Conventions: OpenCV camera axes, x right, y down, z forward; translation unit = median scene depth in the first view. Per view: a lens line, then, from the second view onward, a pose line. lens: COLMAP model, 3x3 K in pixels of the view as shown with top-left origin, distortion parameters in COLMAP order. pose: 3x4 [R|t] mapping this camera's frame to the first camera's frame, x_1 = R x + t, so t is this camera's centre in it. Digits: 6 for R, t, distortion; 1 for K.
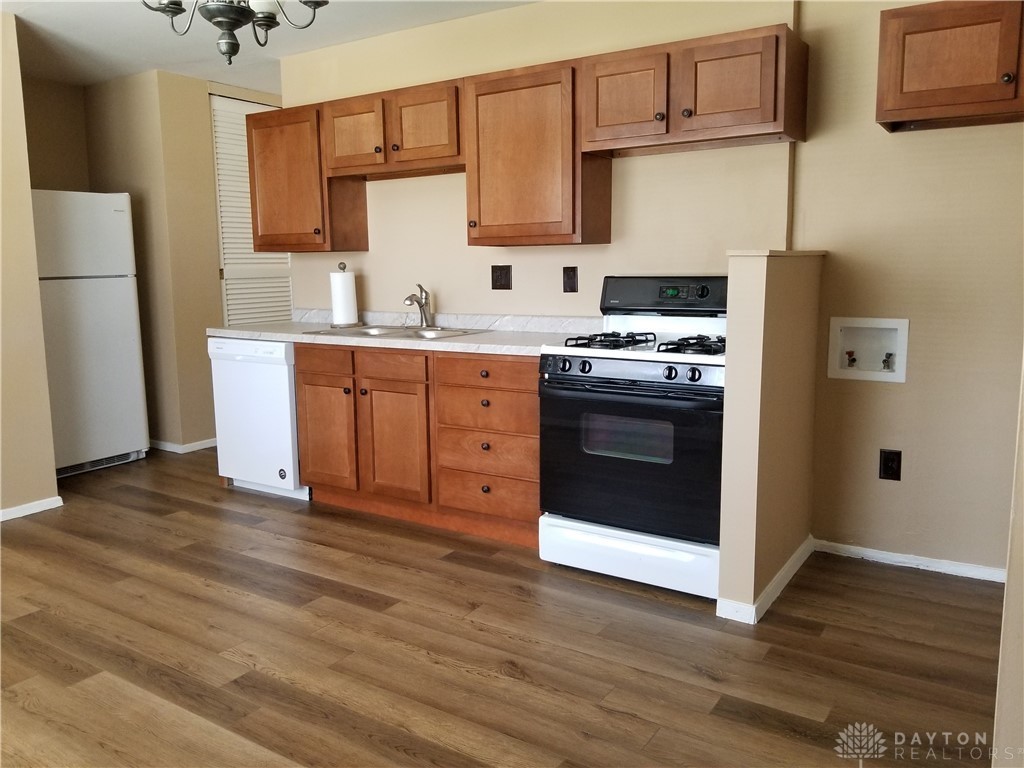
lens RADIAL K [[791.5, 0, 512.0], [0, 791.5, 384.0], [0, 0, 1]] dist [0.026520, -0.055959]
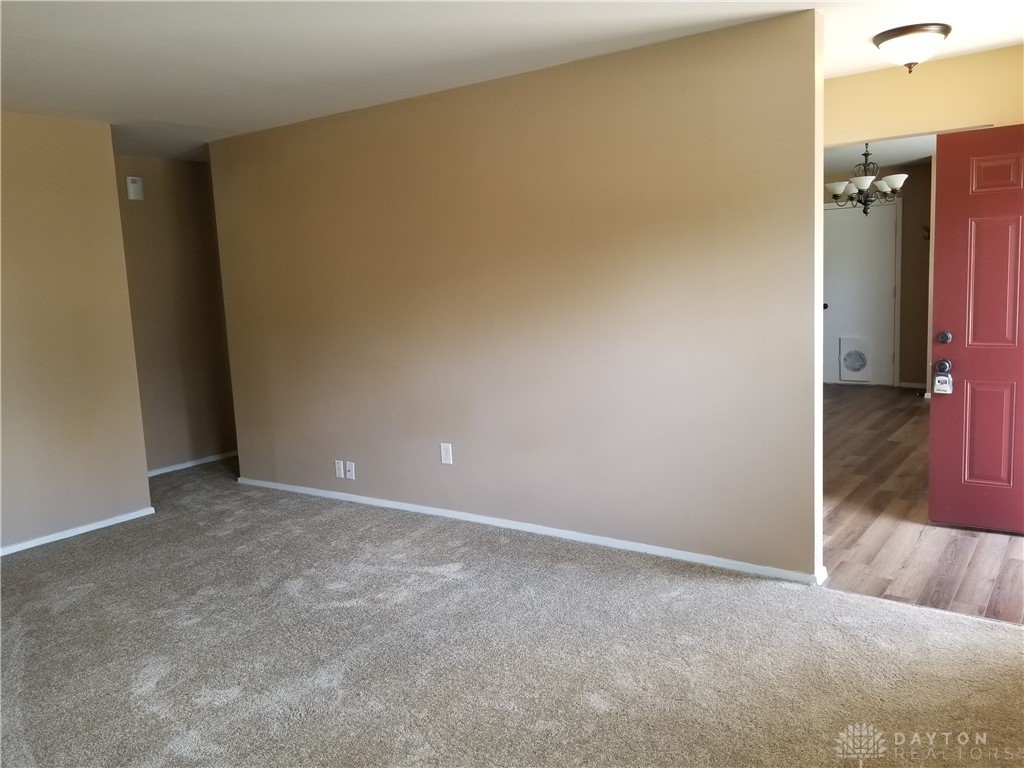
lens RADIAL K [[826.2, 0, 512.0], [0, 826.2, 384.0], [0, 0, 1]] dist [0.011580, 0.003876]
pose [[0.041142, -0.121083, 0.991789, -2.753323], [0.197733, 0.973984, 0.110707, -0.303911], [-0.979392, 0.191555, 0.064014, 1.702433]]
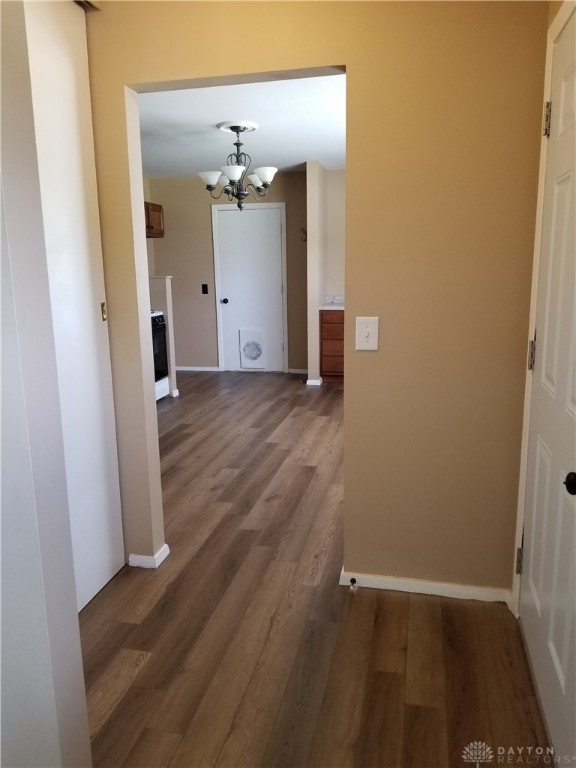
lens RADIAL K [[603.7, 0, 275.5], [0, 603.7, 381.3], [0, 0, 1]] dist [0.085021, -0.000376]
pose [[-0.334011, -0.163006, 0.928367, -1.962920], [0.167635, 0.958958, 0.228689, -0.224772], [-0.927543, 0.232011, -0.292977, 1.277468]]
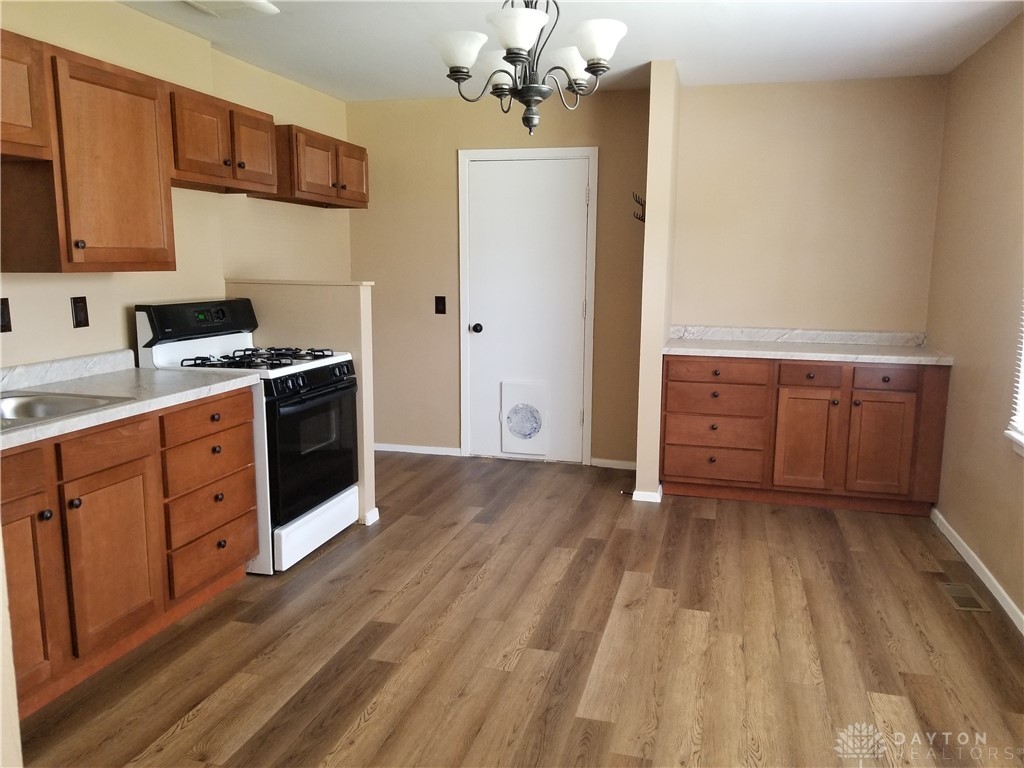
lens RADIAL K [[804.9, 0, 512.0], [0, 804.9, 384.0], [0, 0, 1]] dist [0.085021, -0.000376]
pose [[-0.303281, -0.135561, 0.943209, -1.190981], [0.142186, 0.972310, 0.185462, -0.205038], [-0.942233, 0.190359, -0.275608, 1.091622]]
